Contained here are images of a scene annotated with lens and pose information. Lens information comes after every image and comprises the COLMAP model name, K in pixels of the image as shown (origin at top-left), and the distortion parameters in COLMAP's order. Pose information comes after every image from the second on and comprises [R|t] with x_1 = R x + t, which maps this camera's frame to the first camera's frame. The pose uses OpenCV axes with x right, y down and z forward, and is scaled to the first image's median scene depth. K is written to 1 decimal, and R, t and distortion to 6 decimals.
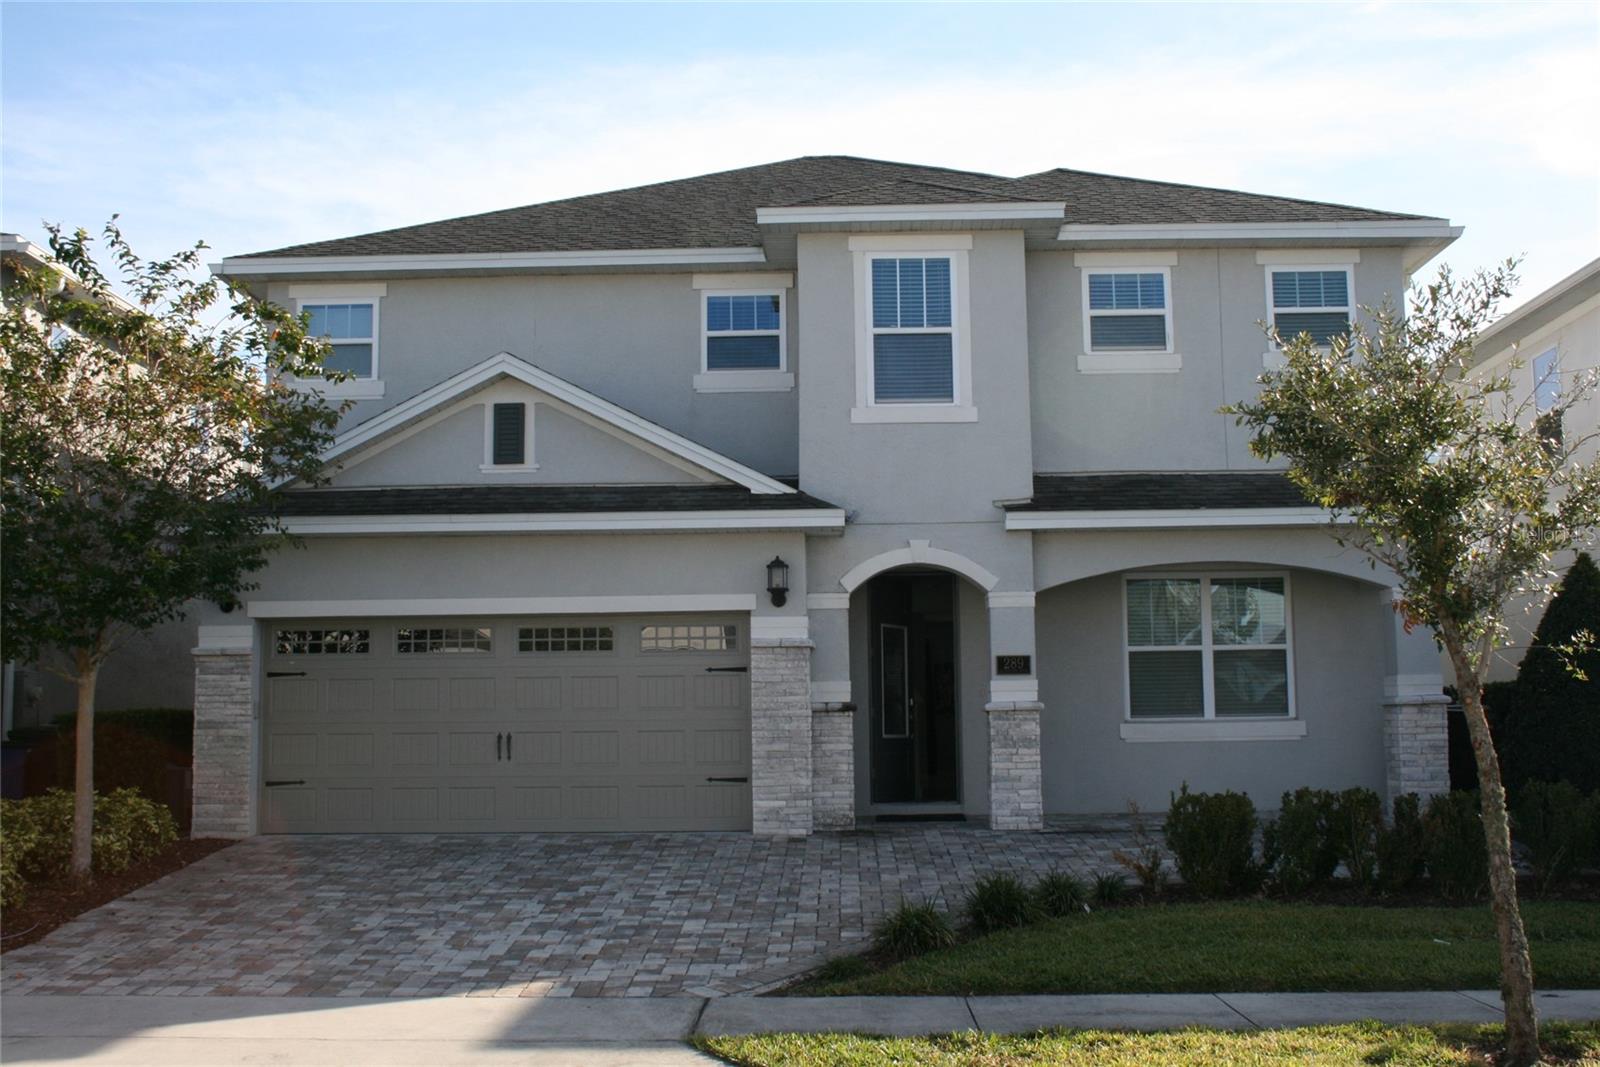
lens RADIAL K [[1790.0, 0, 800.0], [0, 1790.0, 533.5], [0, 0, 1]] dist [-0.100039, 0.008535]
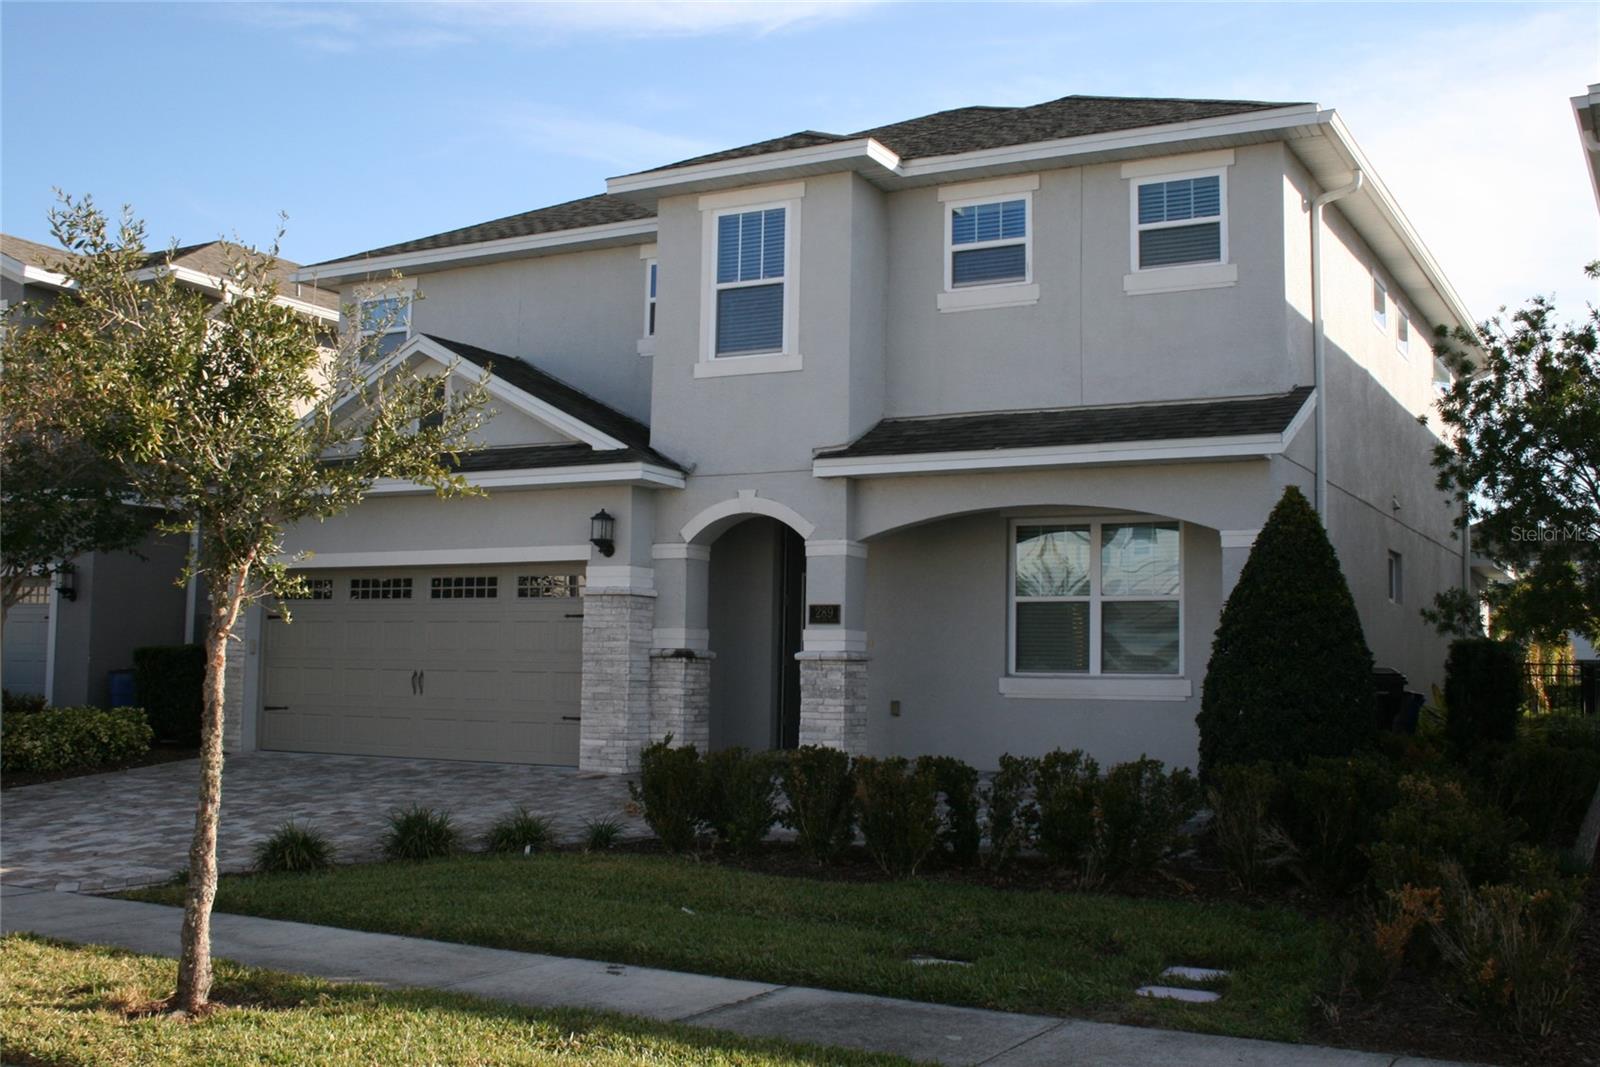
lens RADIAL K [[1692.1, 0, 800.0], [0, 1692.1, 533.5], [0, 0, 1]] dist [-0.101216, -0.009880]
pose [[0.890125, -0.013182, -0.455526, 0.528254], [0.024193, 0.999539, 0.018349, 0.011302], [0.455074, -0.027354, 0.890033, 0.160384]]
